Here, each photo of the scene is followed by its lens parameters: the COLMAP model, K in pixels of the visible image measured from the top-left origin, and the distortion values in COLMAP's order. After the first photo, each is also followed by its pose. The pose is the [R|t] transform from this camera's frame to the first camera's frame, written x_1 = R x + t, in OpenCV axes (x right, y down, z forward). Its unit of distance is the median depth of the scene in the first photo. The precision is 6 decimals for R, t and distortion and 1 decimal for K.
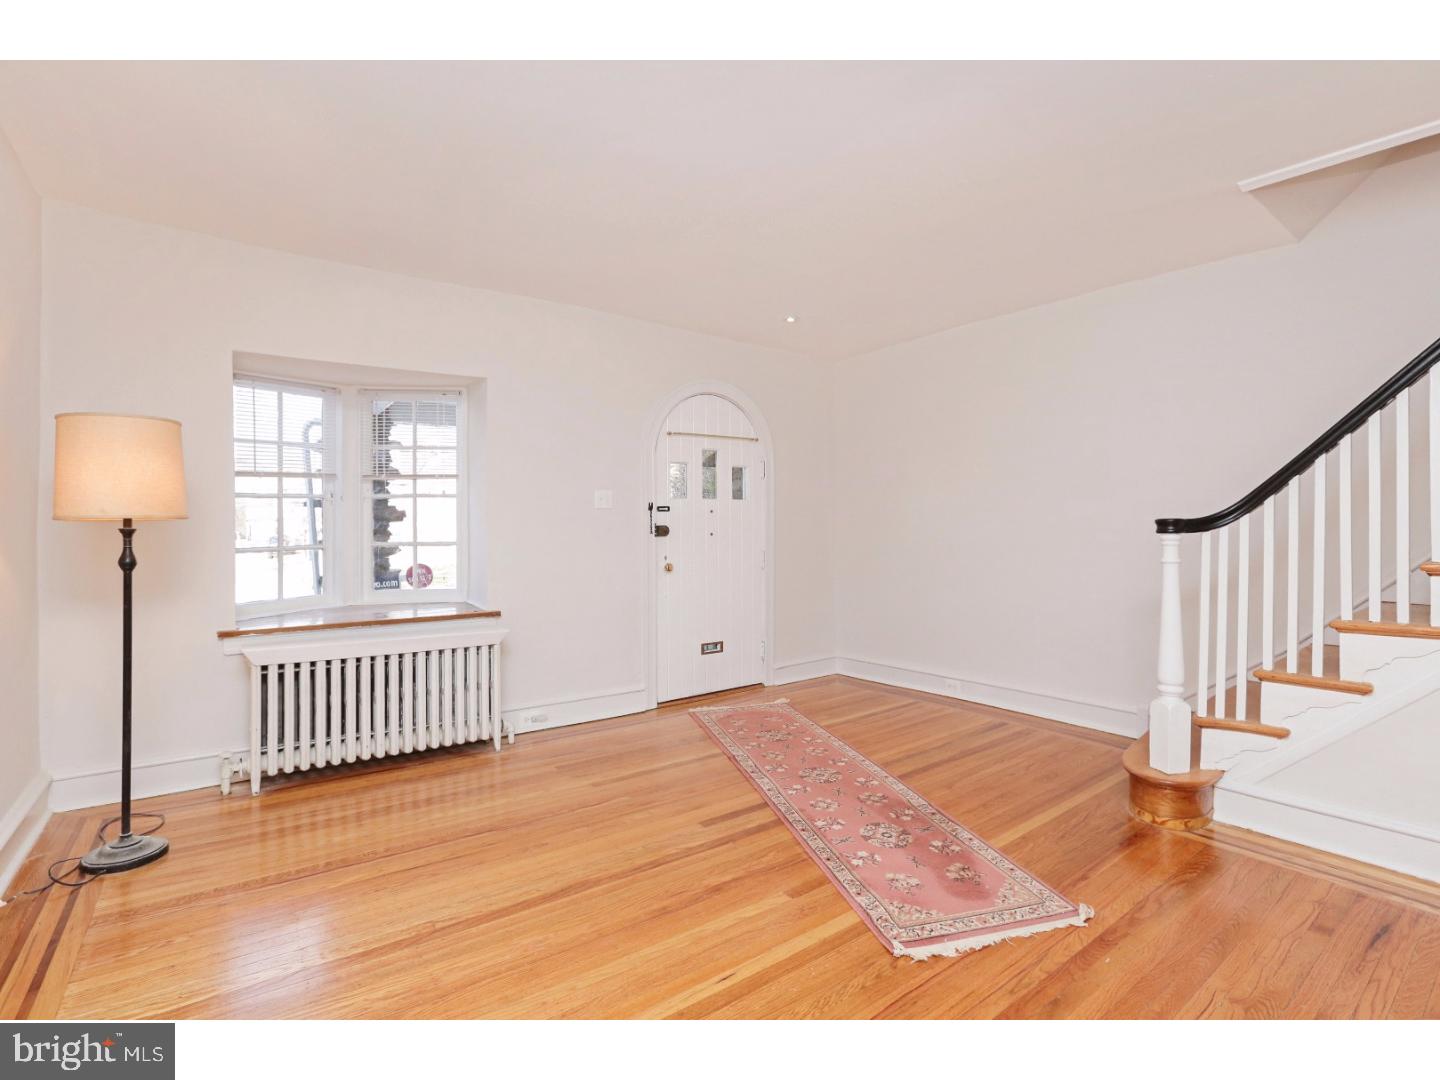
lens RADIAL K [[685.9, 0, 733.1], [0, 685.9, 531.5], [0, 0, 1]] dist [-0.044429, 0.012368]
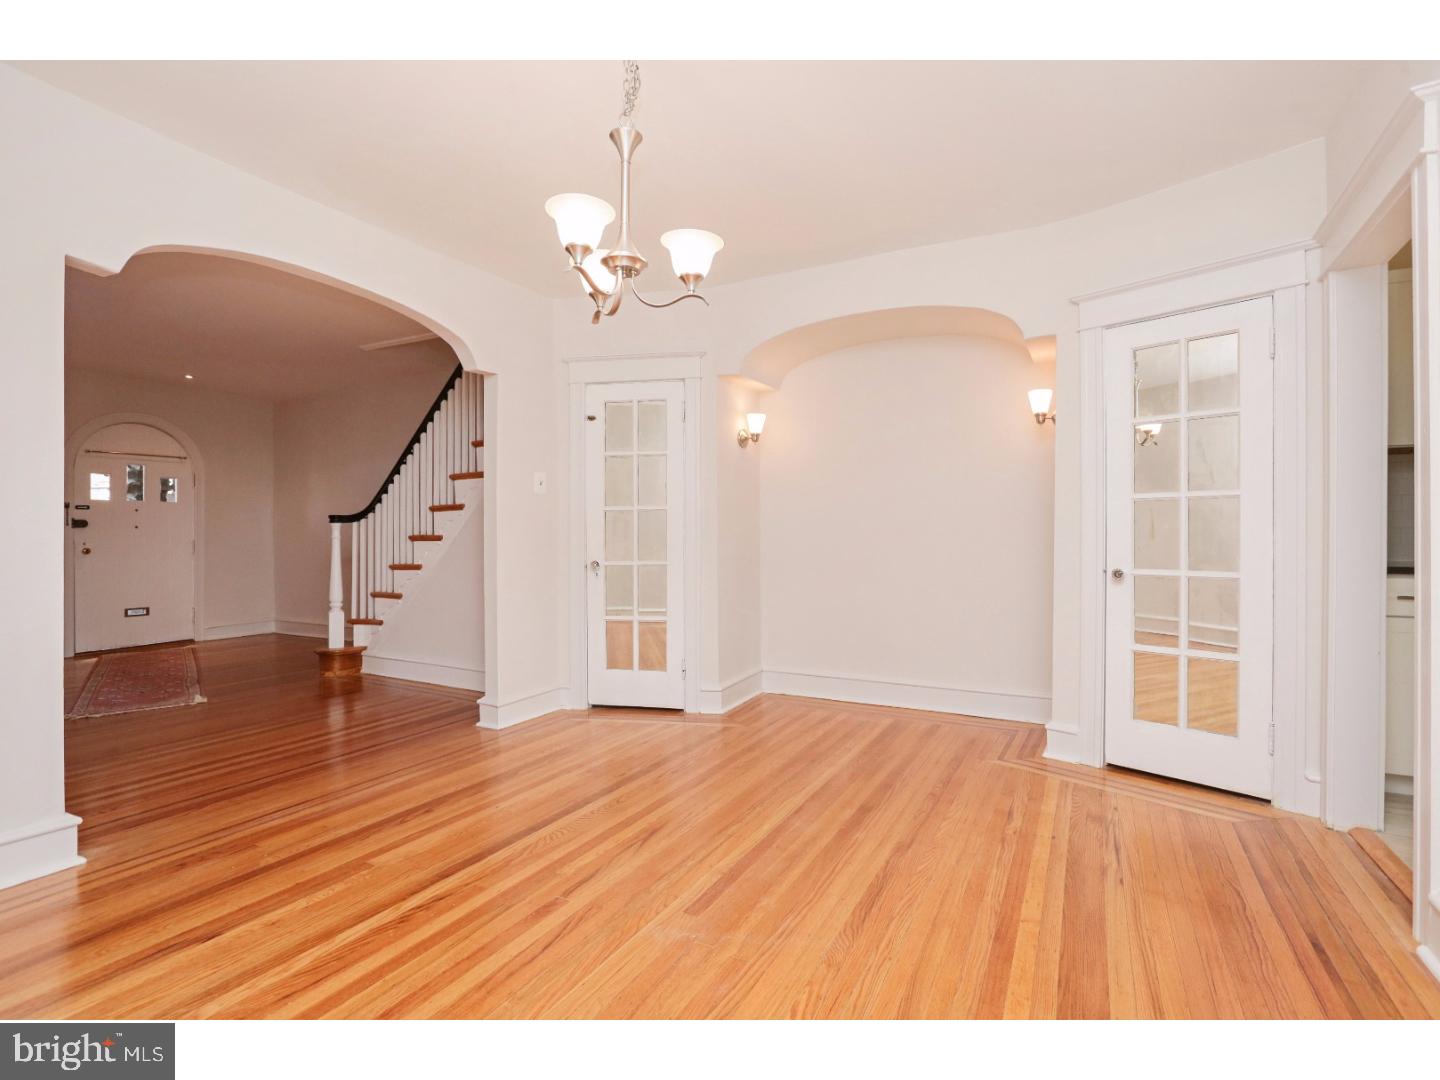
lens RADIAL K [[685.9, 0, 732.6], [0, 685.9, 540.3], [0, 0, 1]] dist [-0.044429, 0.012368]
pose [[0.900829, 0.002782, 0.434164, 0.649413], [-0.003815, 0.999992, 0.001507, 0.032885], [-0.434156, -0.003014, 0.900833, -0.977225]]
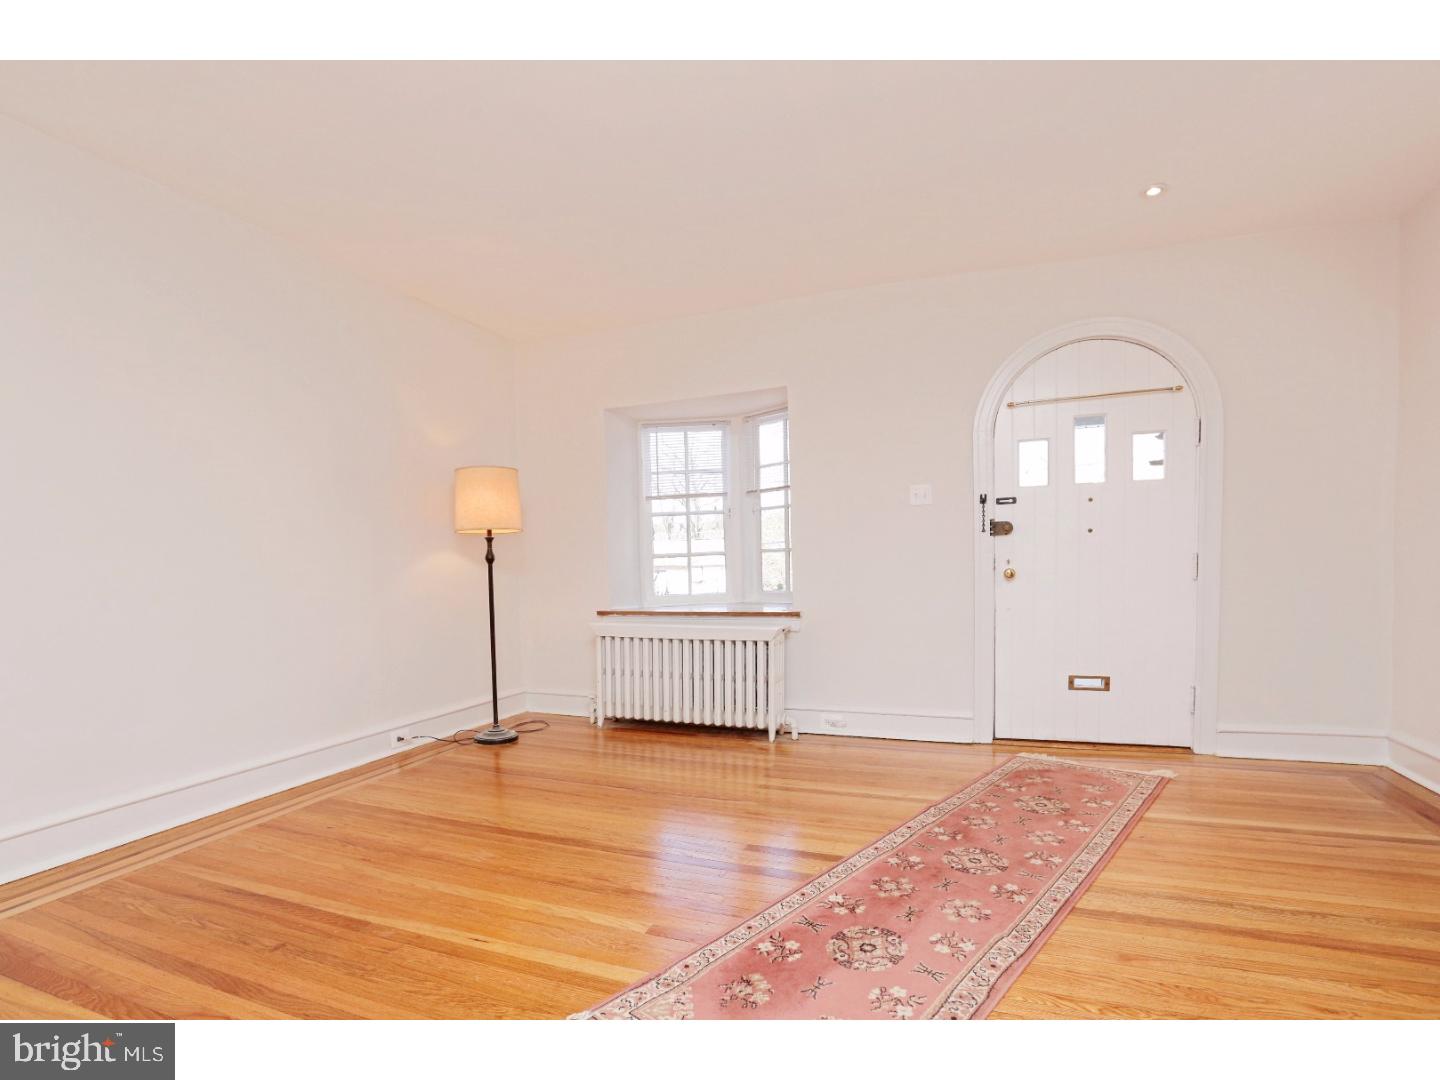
lens RADIAL K [[685.9, 0, 727.8], [0, 685.9, 605.1], [0, 0, 1]] dist [-0.044429, 0.012368]
pose [[0.549358, 0.048971, -0.834151, 0.525412], [0.018217, 0.997342, 0.070549, 0.035897], [0.835389, -0.053953, 0.547005, 0.389151]]
